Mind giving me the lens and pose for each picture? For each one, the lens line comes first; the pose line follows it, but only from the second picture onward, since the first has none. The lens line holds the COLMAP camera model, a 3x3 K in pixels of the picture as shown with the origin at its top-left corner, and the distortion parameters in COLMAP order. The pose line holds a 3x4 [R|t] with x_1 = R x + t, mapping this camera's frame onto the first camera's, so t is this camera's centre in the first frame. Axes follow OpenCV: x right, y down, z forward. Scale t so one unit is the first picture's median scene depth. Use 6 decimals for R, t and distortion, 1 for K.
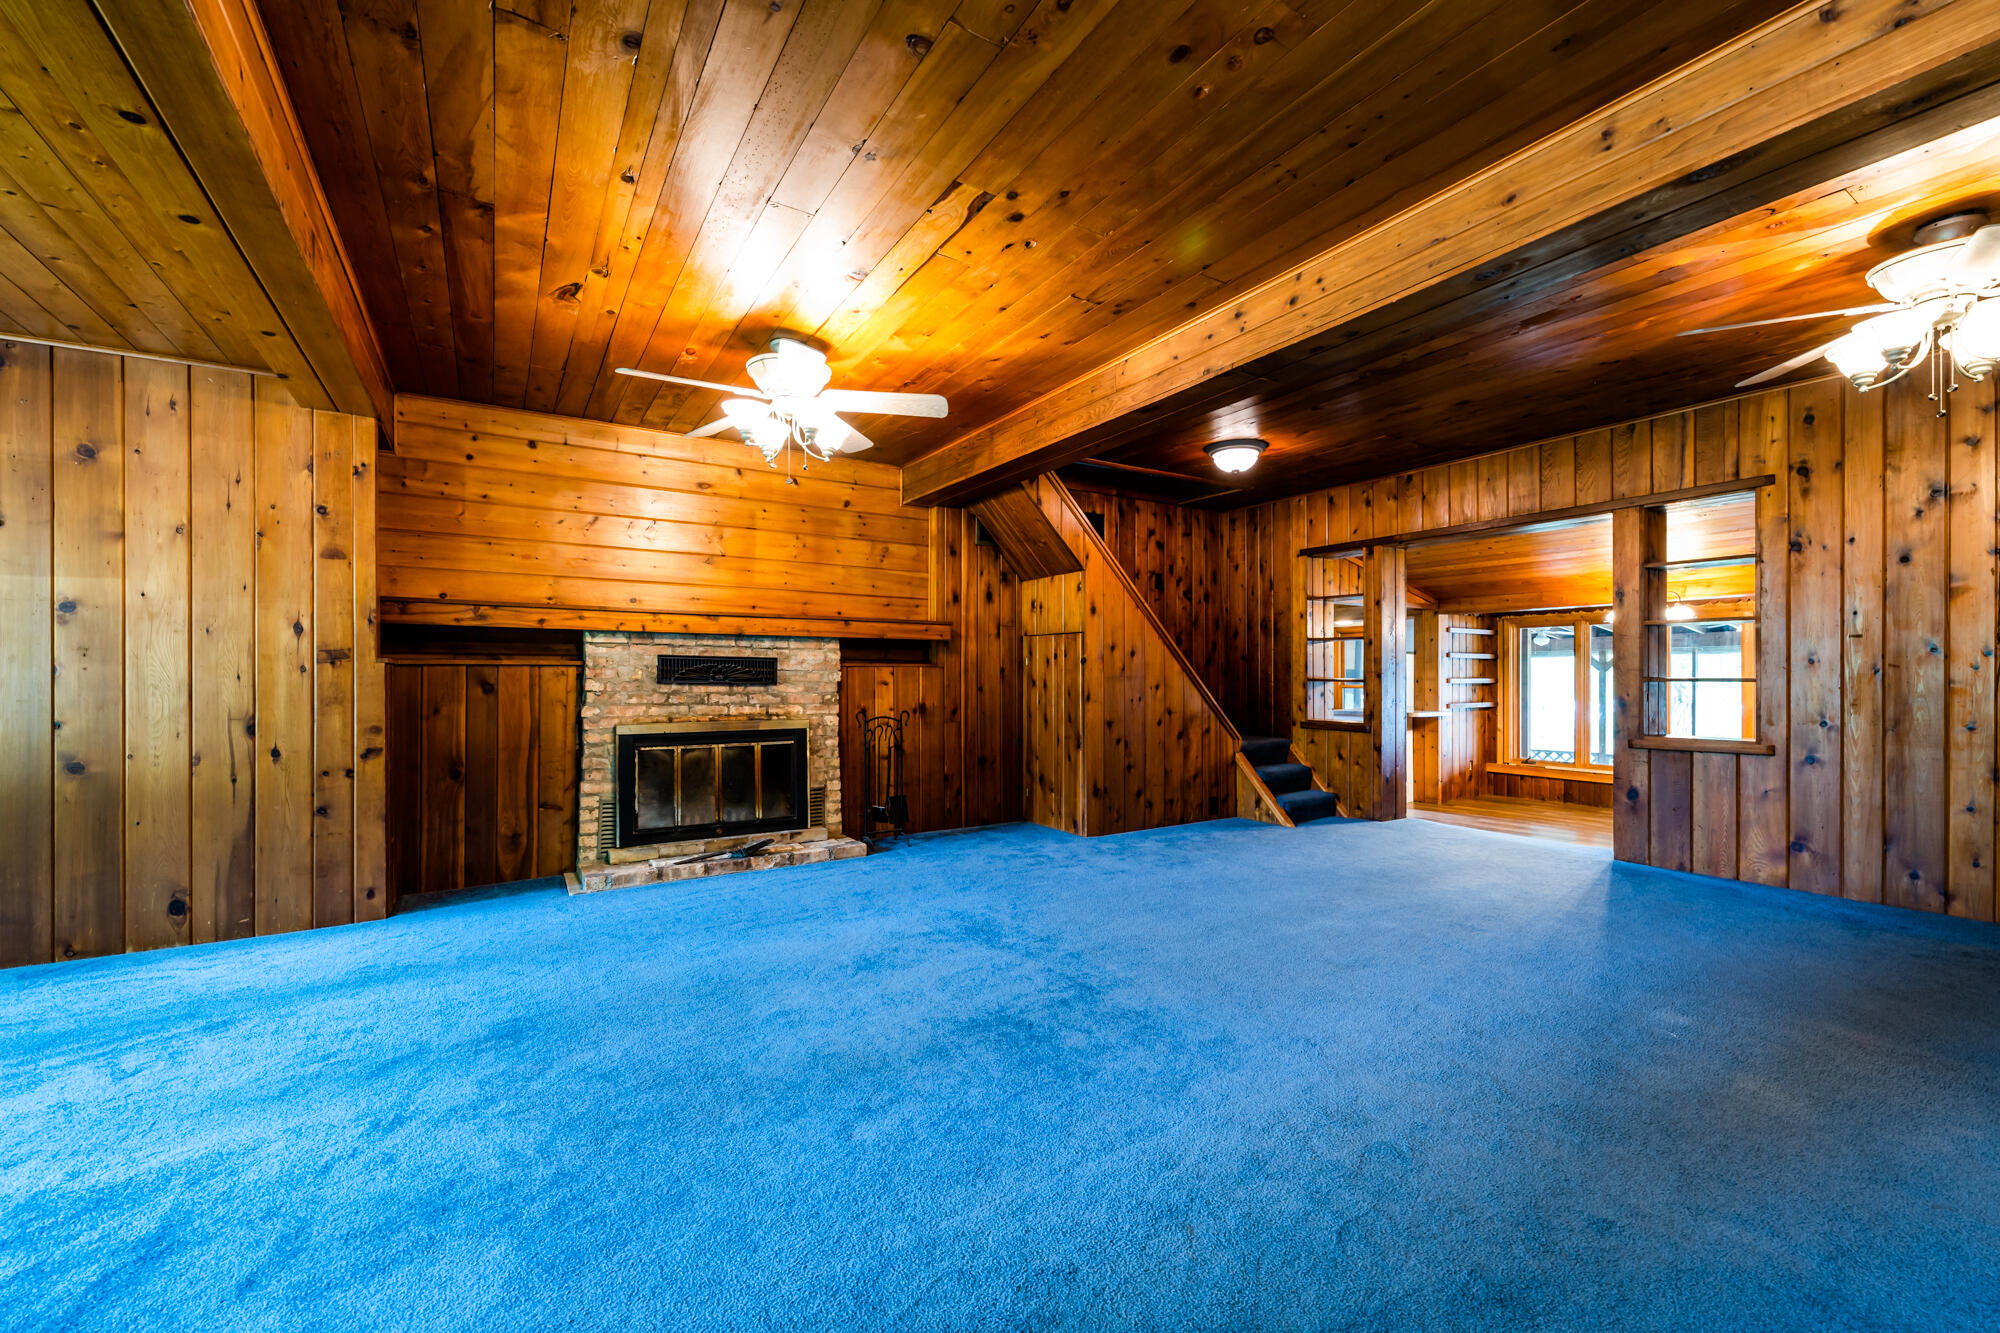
lens RADIAL K [[800.2, 0, 992.6], [0, 800.2, 678.6], [0, 0, 1]] dist [0.001913, -0.000149]
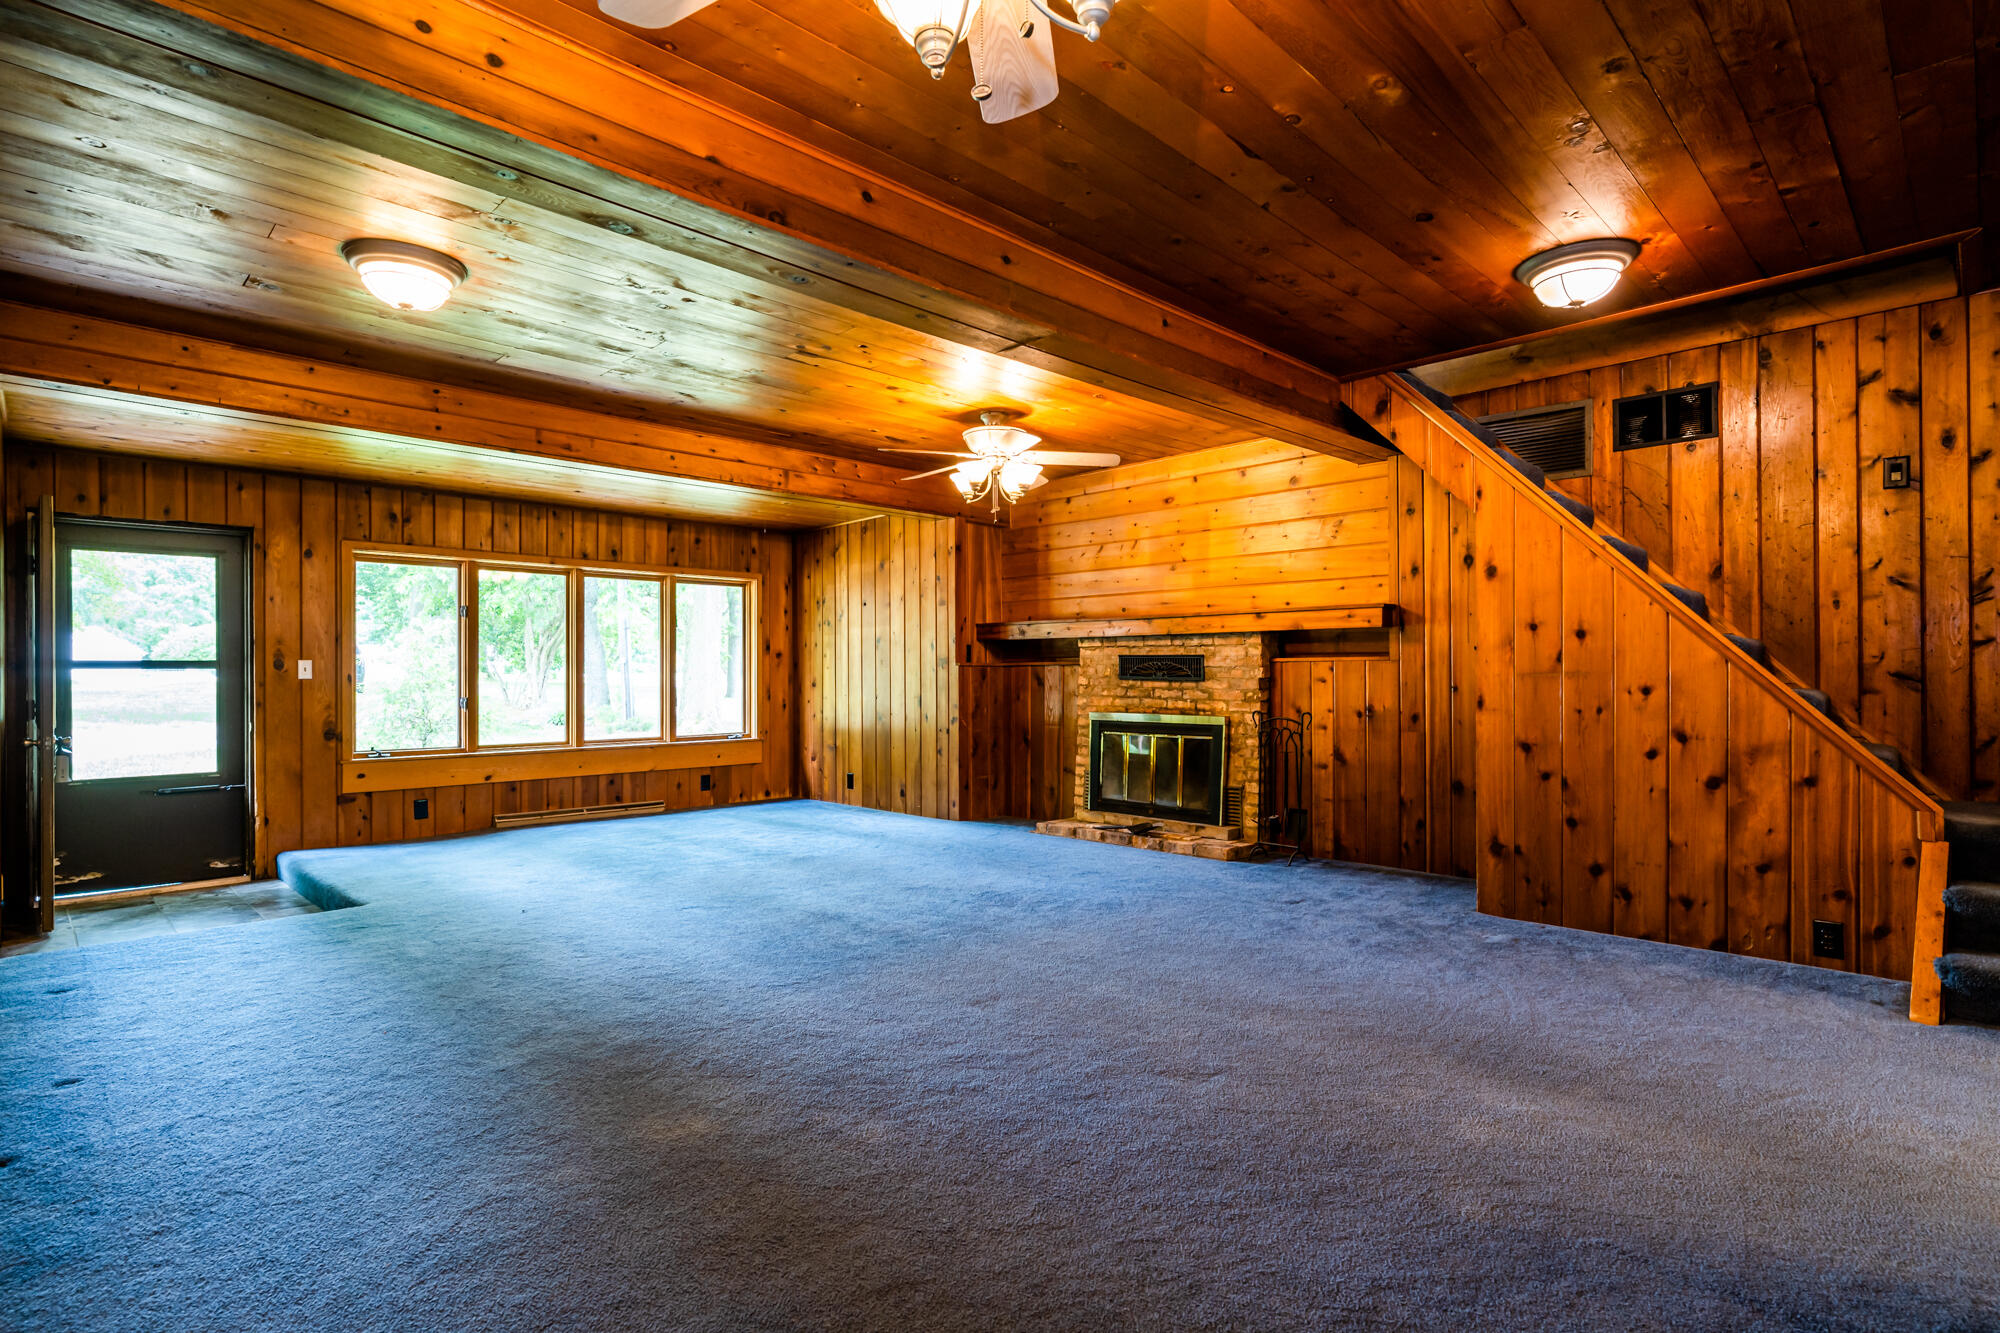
lens RADIAL K [[981.4, 0, 1003.0], [0, 981.4, 668.0], [0, 0, 1]] dist [-0.001068, -0.000219]
pose [[0.228799, -0.004862, -0.973462, 0.888670], [0.003291, 0.999986, -0.004221, -0.004546], [0.973468, -0.002238, 0.228811, 0.457979]]
